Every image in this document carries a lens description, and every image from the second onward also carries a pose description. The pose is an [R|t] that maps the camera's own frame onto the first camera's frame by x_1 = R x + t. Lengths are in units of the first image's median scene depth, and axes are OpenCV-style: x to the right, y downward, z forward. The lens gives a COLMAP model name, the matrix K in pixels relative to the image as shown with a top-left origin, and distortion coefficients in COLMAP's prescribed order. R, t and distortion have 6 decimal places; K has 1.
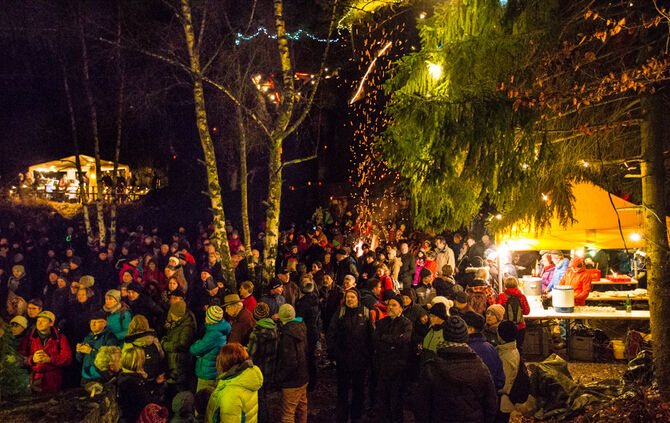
lens RADIAL K [[609.2, 0, 334.8], [0, 609.2, 215.4], [0, 0, 1]] dist [0.062788, 0.000000]
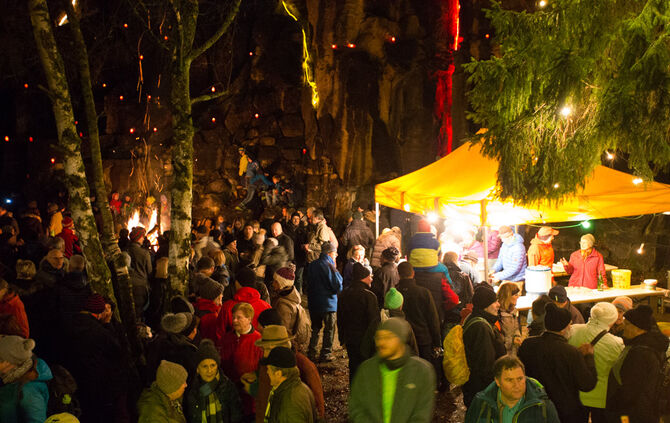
lens RADIAL K [[712.9, 0, 331.2], [0, 712.9, 216.3], [0, 0, 1]] dist [0.051321, 0.000000]
pose [[0.859393, -0.039293, 0.509803, -0.330905], [0.015702, 0.998601, 0.050498, -0.003391], [-0.511074, -0.035393, 0.858808, 0.305646]]
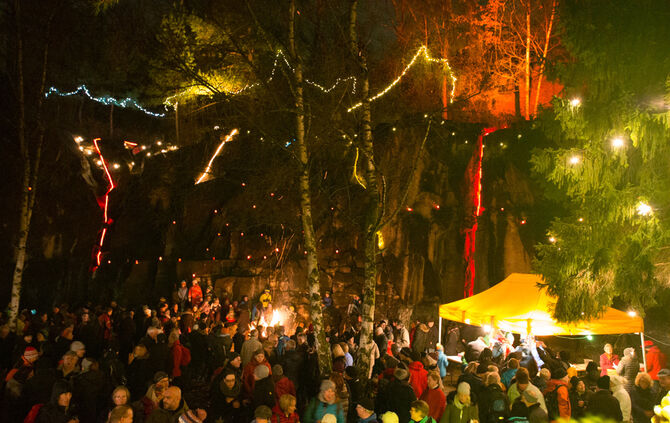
lens RADIAL K [[590.9, 0, 332.2], [0, 590.9, 226.6], [0, 0, 1]] dist [-0.000063, 0.041281]
pose [[0.851576, 0.090468, 0.516366, -0.689179], [-0.035293, 0.992656, -0.115711, -0.009791], [-0.523041, 0.080313, 0.848515, 0.141365]]
